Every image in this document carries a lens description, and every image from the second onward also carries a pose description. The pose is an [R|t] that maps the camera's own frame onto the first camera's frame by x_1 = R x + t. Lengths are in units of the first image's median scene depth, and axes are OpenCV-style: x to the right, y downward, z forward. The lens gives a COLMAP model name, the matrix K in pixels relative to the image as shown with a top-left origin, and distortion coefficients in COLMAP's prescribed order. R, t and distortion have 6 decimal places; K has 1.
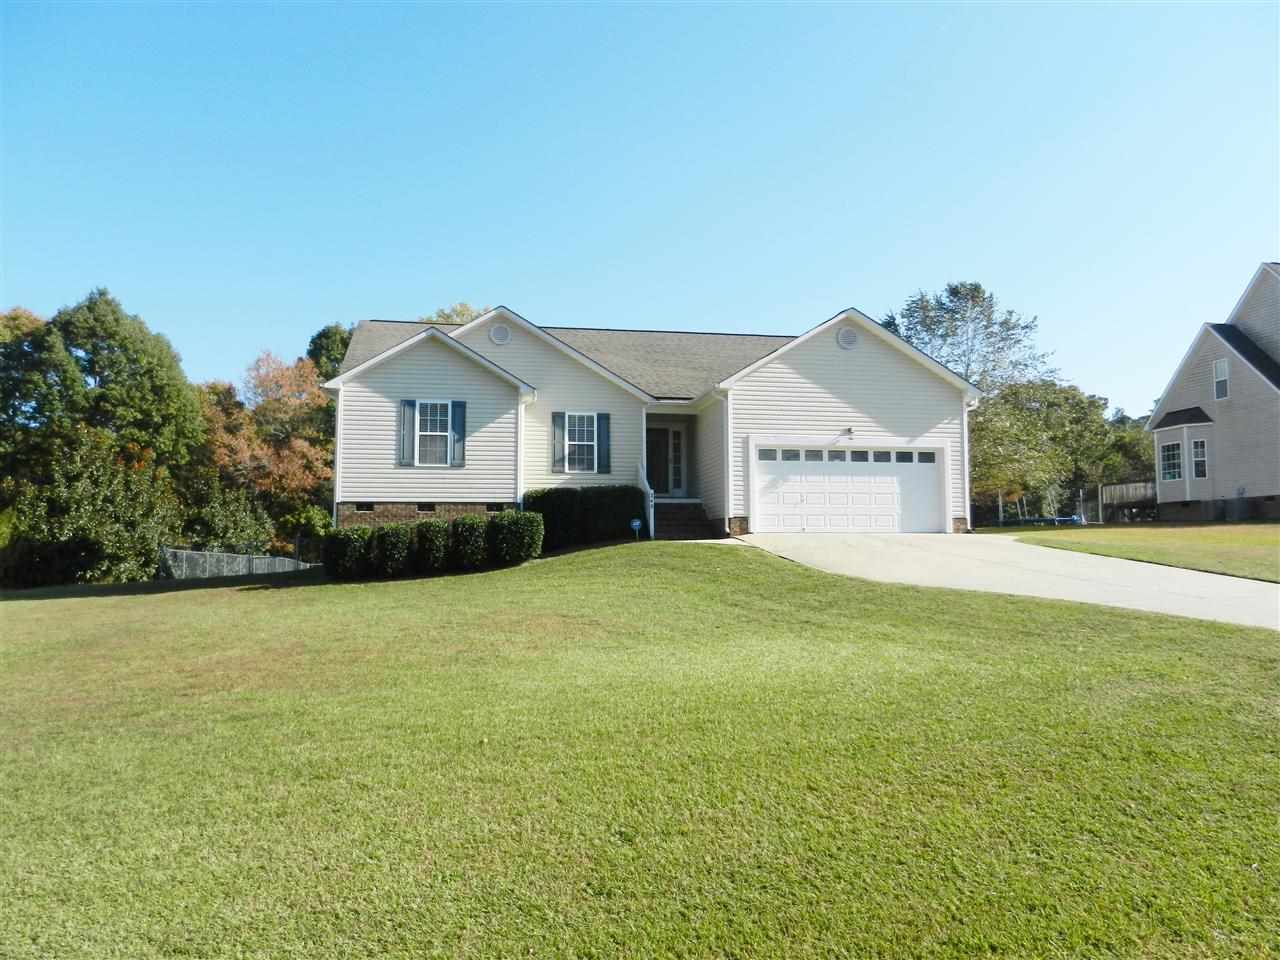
lens RADIAL K [[948.0, 0, 640.0], [0, 948.0, 480.0], [0, 0, 1]] dist [0.004404, 0.002403]
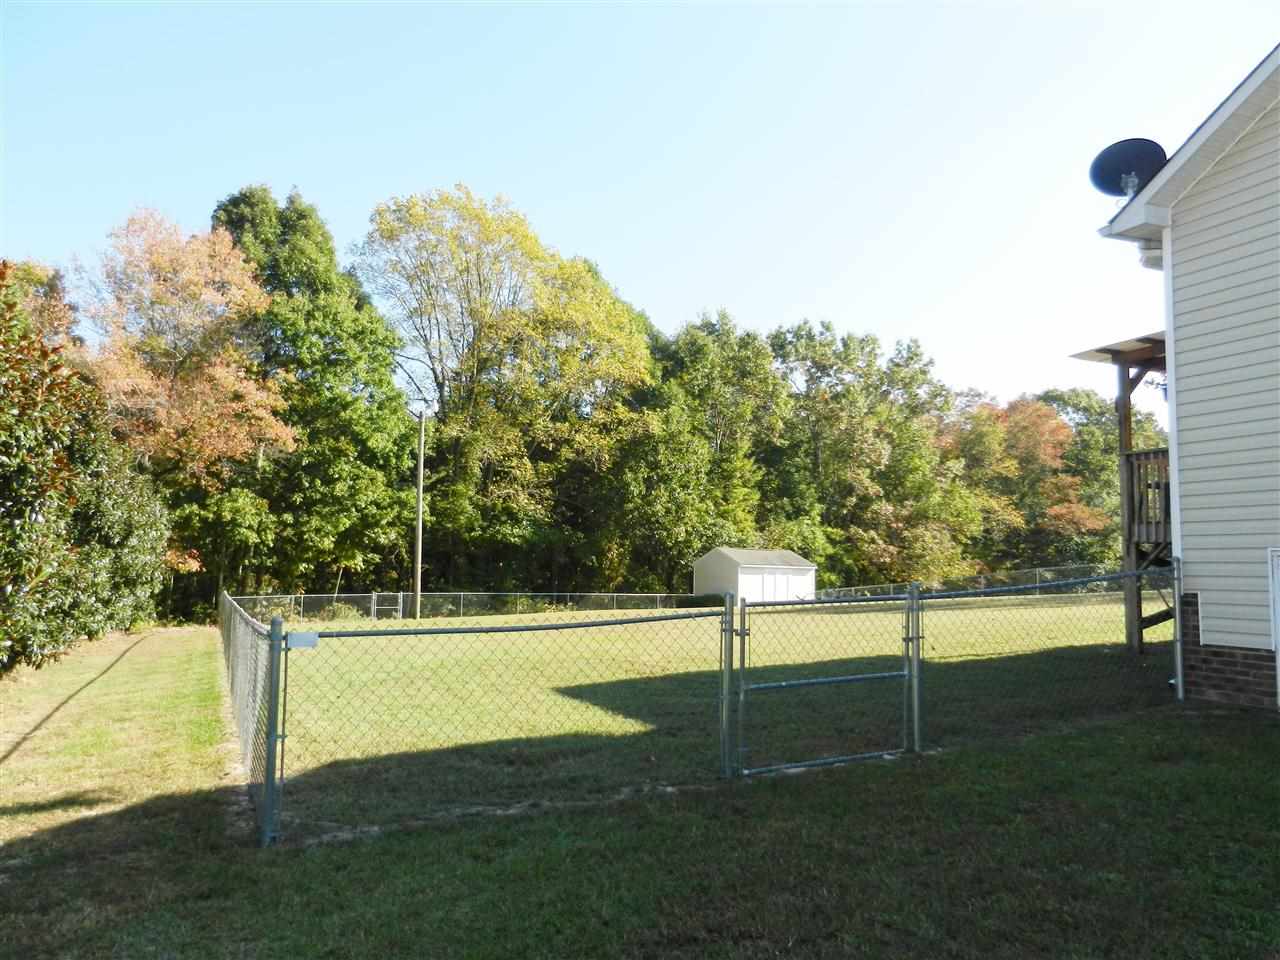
lens RADIAL K [[948.0, 0, 640.0], [0, 948.0, 480.0], [0, 0, 1]] dist [0.004404, 0.002403]
pose [[0.973892, 0.039868, 0.223482, -0.230872], [-0.036682, 0.999158, -0.018392, 0.022523], [-0.224027, 0.009714, 0.974535, 0.397310]]
